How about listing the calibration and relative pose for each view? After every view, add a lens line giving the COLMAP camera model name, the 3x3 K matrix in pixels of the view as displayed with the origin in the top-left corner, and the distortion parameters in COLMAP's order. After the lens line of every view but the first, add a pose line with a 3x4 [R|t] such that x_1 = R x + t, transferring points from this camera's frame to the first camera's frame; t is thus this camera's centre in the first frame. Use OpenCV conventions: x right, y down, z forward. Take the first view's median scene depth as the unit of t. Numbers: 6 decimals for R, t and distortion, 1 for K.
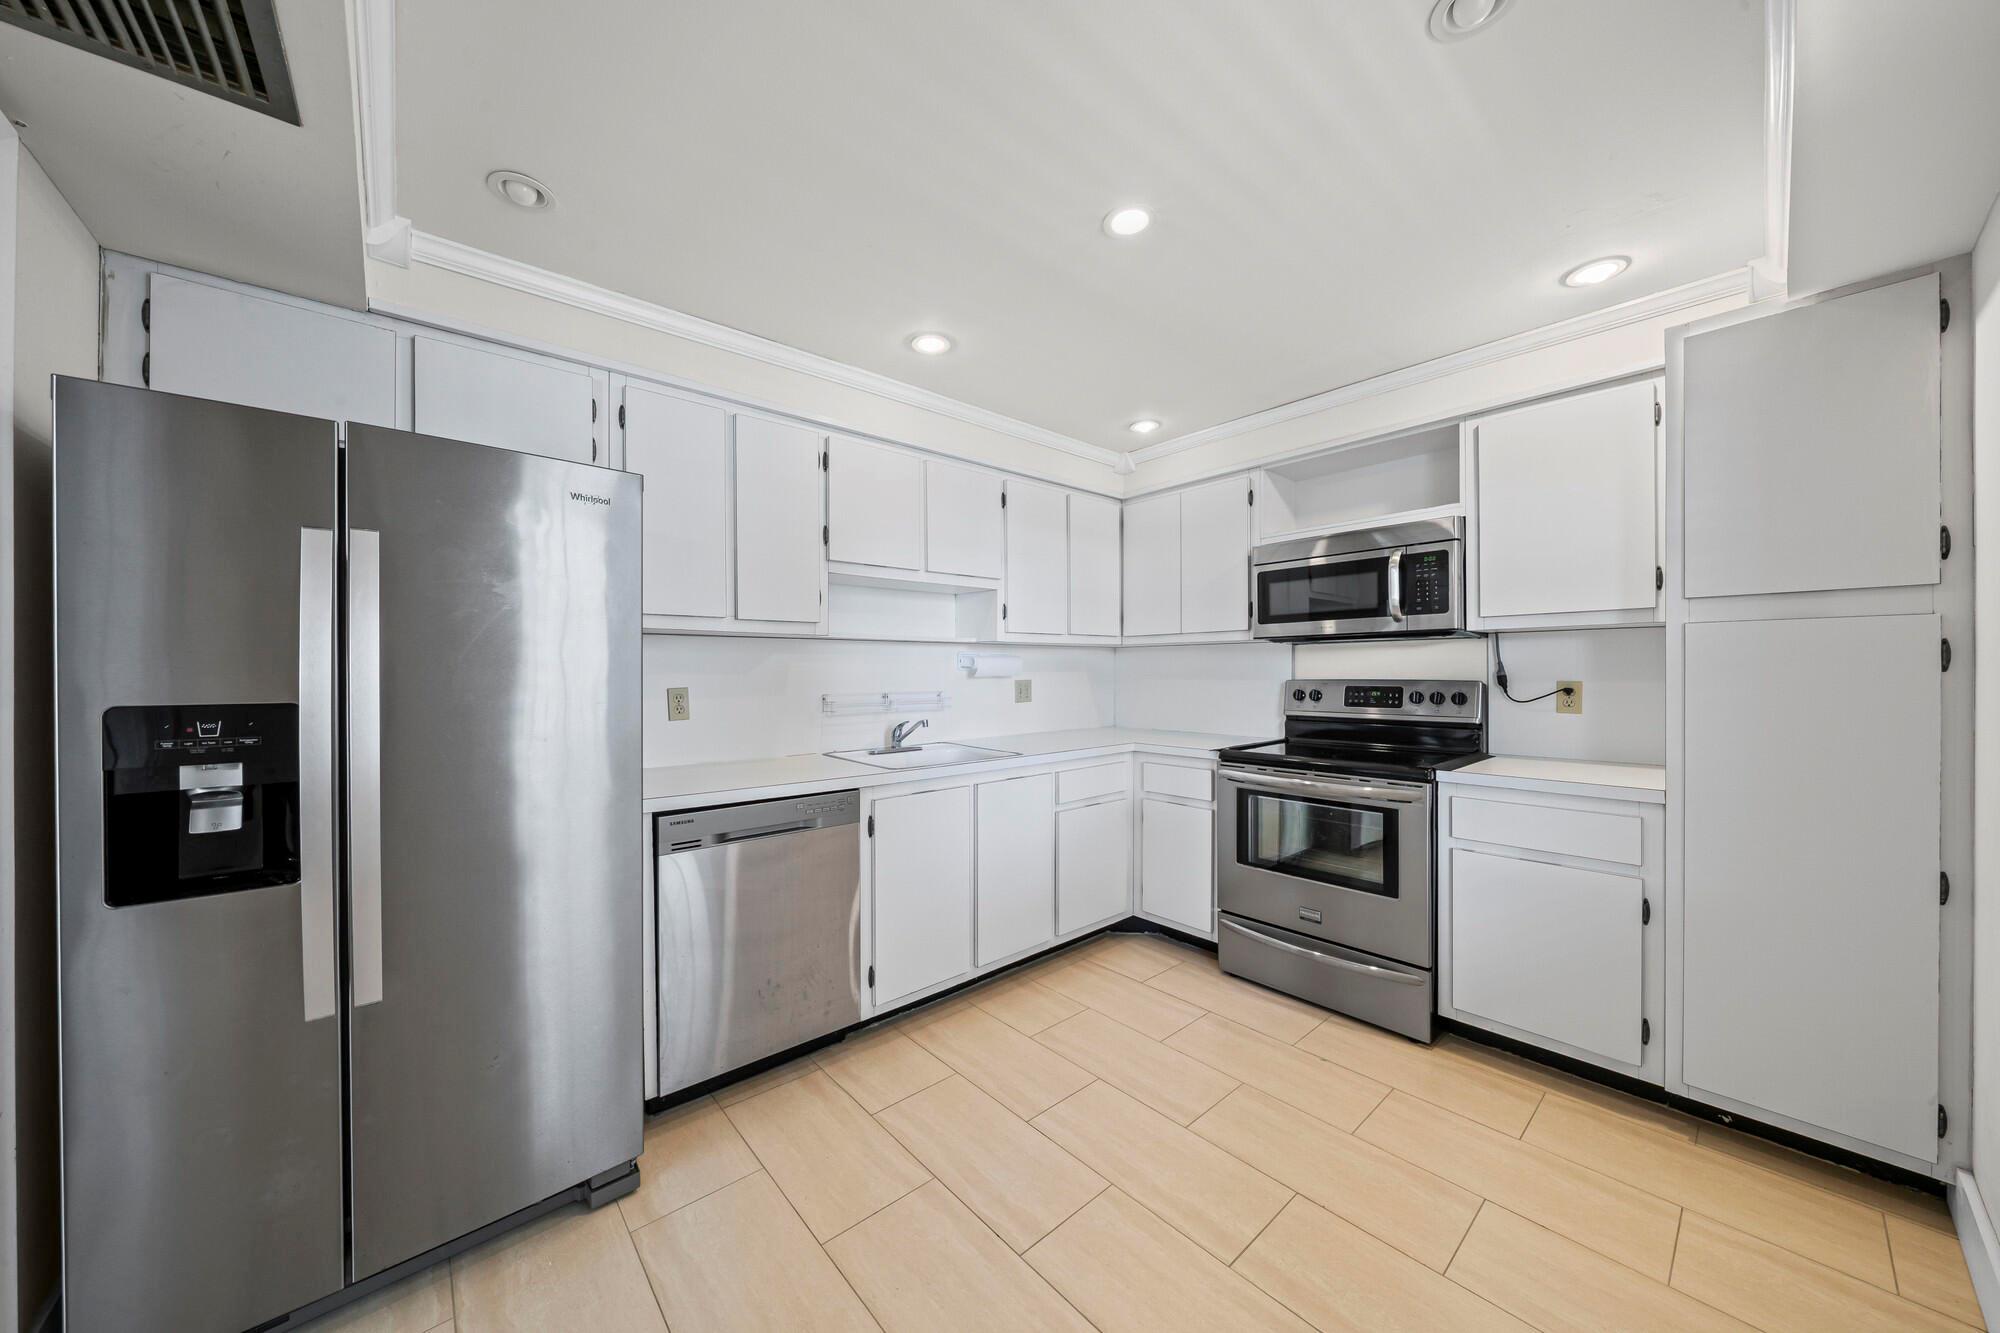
lens RADIAL K [[691.9, 0, 988.0], [0, 691.9, 669.0], [0, 0, 1]] dist [-0.006707, 0.000022]
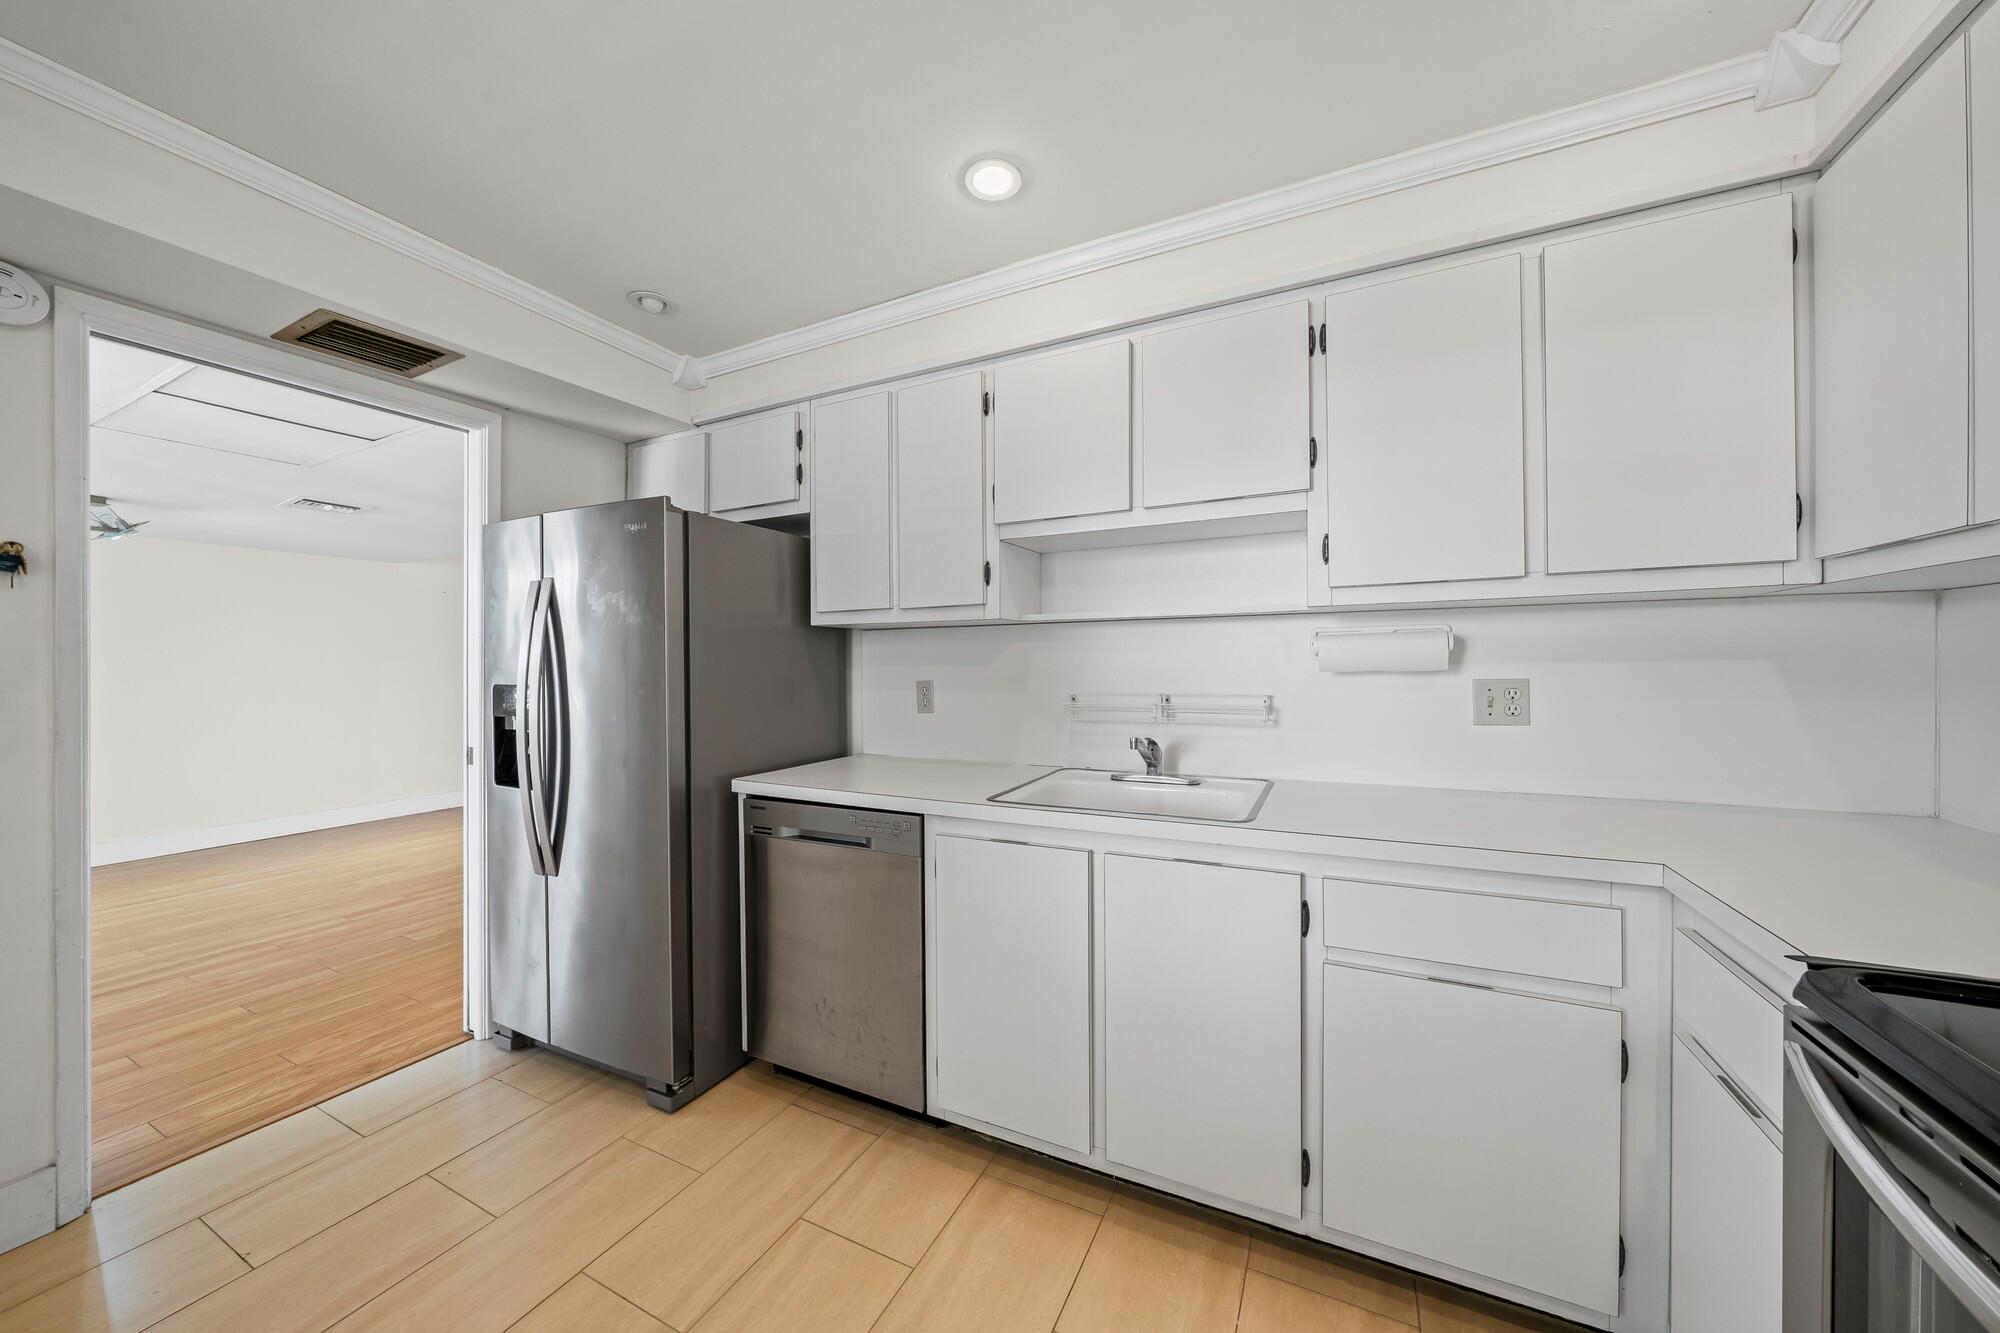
lens RADIAL K [[691.9, 0, 989.4], [0, 691.9, 662.5], [0, 0, 1]] dist [-0.006707, 0.000022]
pose [[0.382884, -0.004877, -0.923783, 0.478660], [0.008680, 0.999961, -0.001681, 0.002134], [0.923756, -0.007375, 0.382912, 0.652323]]
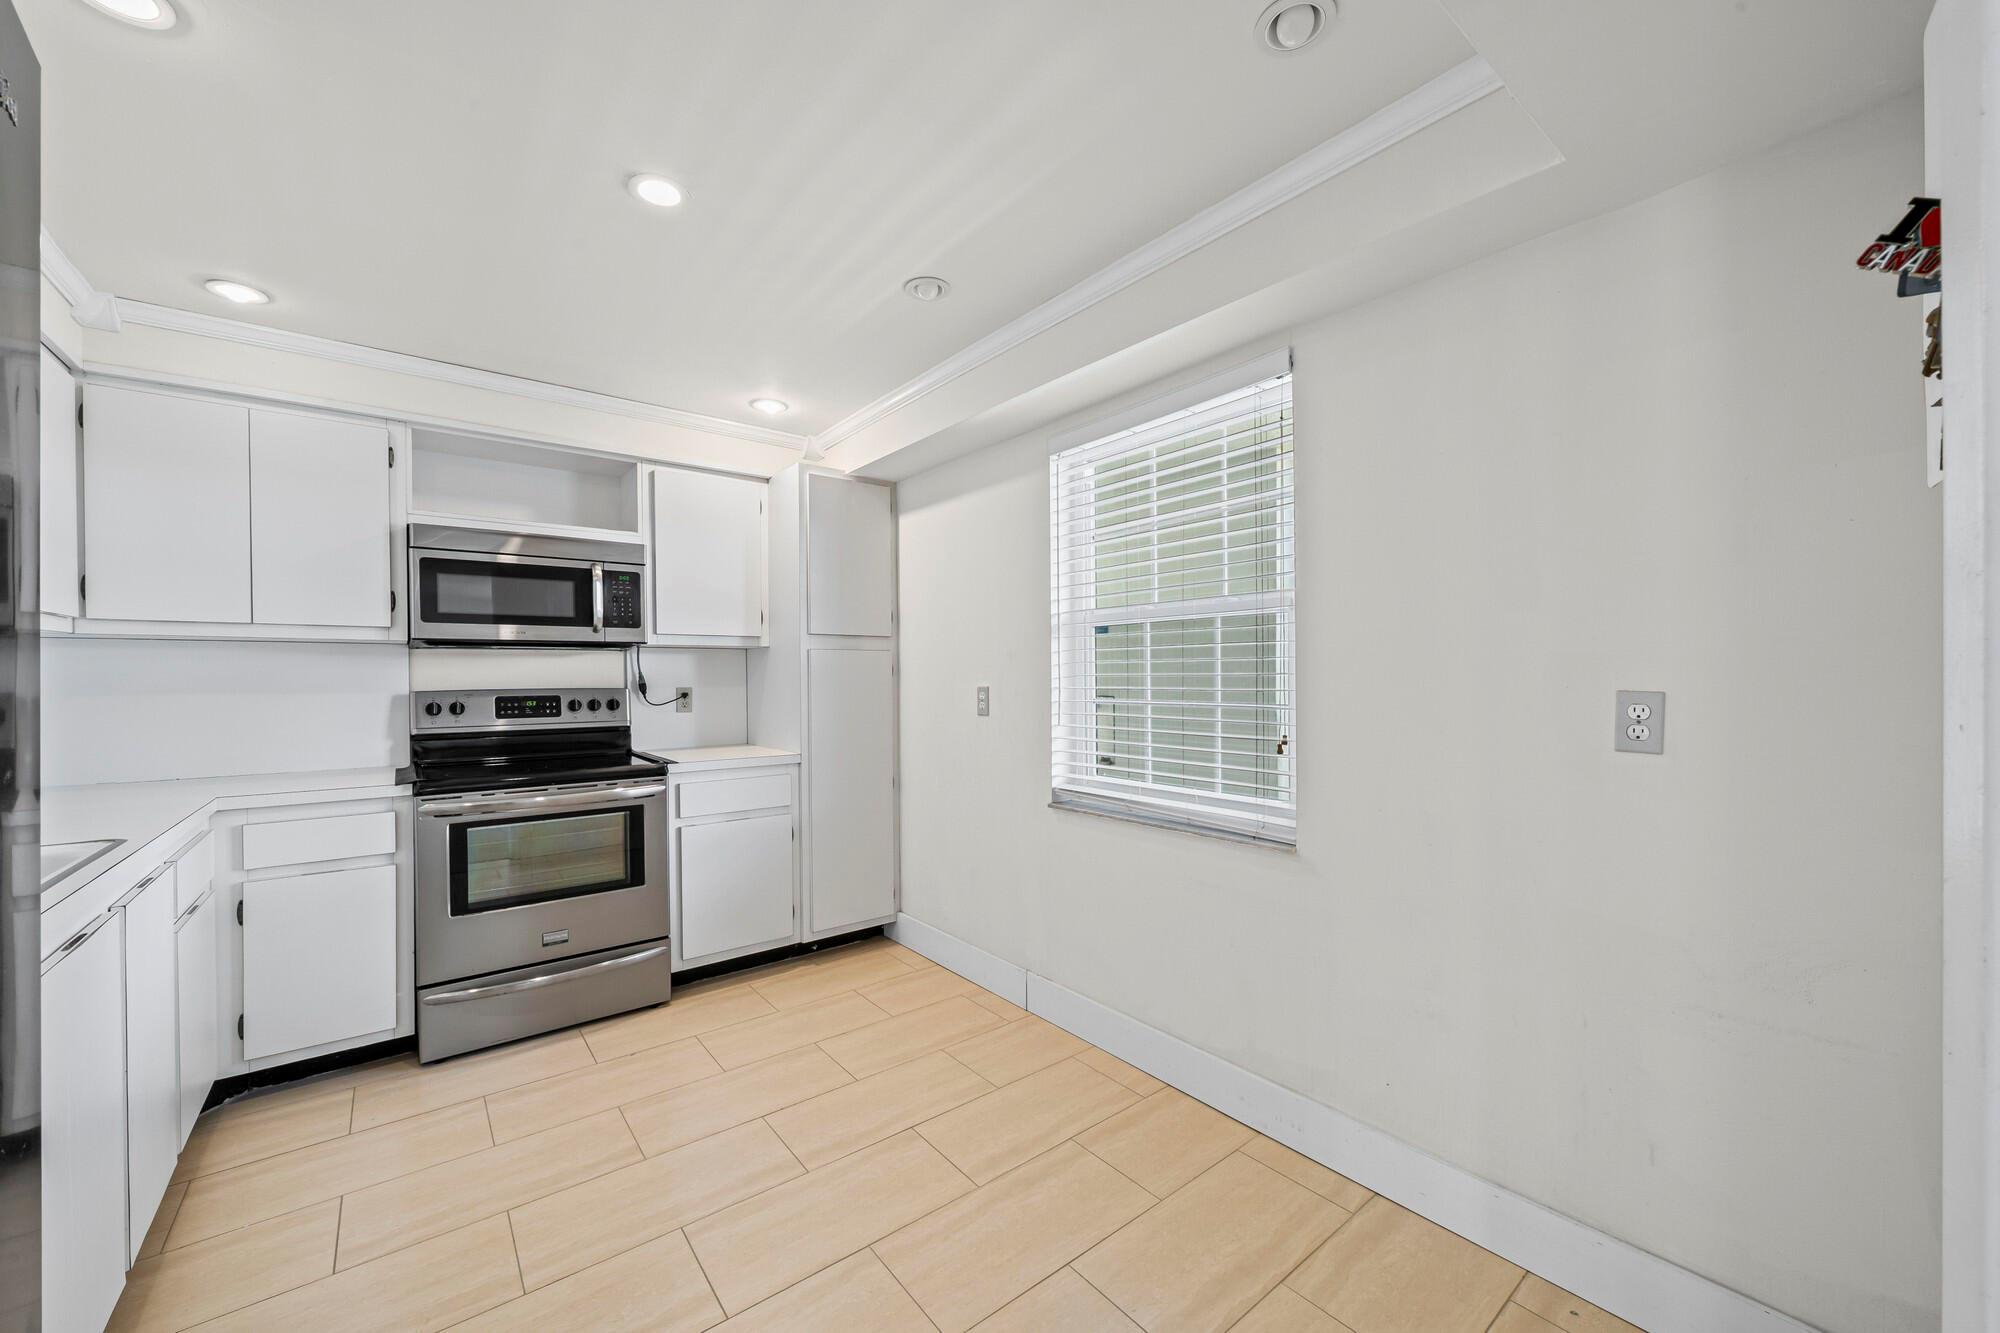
lens RADIAL K [[763.2, 0, 1005.9], [0, 763.2, 679.1], [0, 0, 1]] dist [-0.002763, -0.000048]
pose [[0.025688, -0.000490, 0.999670, -0.529638], [0.001366, 0.999999, 0.000455, 0.002204], [-0.999669, 0.001353, 0.025689, 0.335106]]
